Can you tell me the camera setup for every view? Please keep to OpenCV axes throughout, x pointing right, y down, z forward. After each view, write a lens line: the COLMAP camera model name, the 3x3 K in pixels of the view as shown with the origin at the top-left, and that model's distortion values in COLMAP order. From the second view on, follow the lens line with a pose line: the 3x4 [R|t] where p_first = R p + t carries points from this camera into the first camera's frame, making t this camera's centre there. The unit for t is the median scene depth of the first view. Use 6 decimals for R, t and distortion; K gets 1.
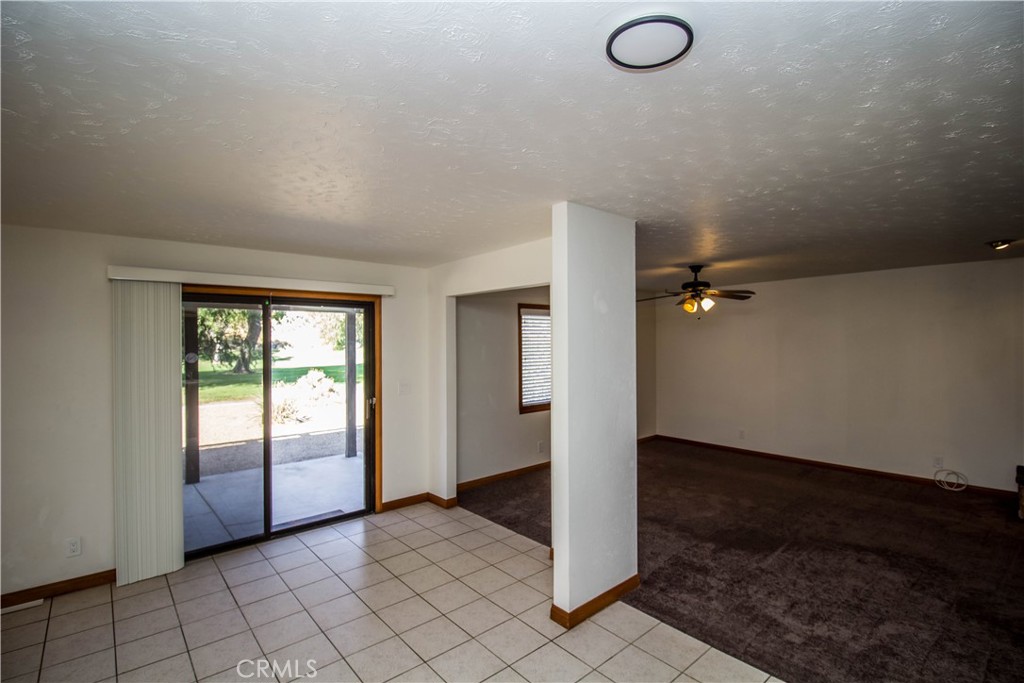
lens RADIAL K [[475.7, 0, 512.0], [0, 475.7, 341.5], [0, 0, 1]] dist [0.003417, -0.011559]
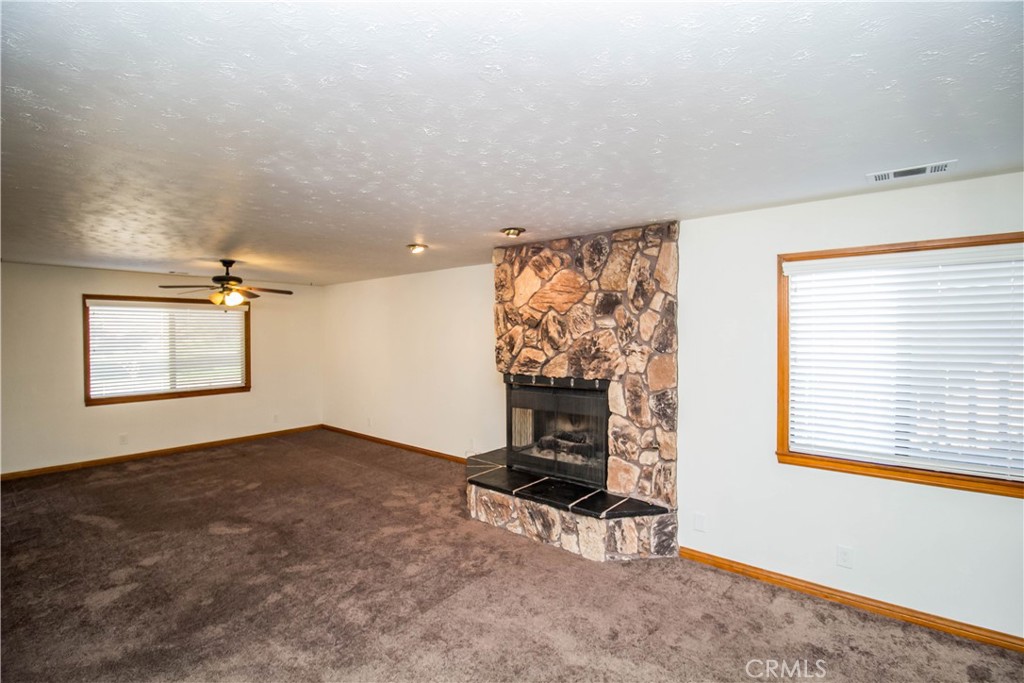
lens RADIAL K [[475.7, 0, 512.0], [0, 475.7, 341.5], [0, 0, 1]] dist [0.003417, -0.011559]
pose [[0.988961, 0.003148, 0.148142, 0.844825], [-0.005584, 0.999856, 0.016031, -0.003528], [-0.148070, -0.016681, 0.988836, -0.113953]]
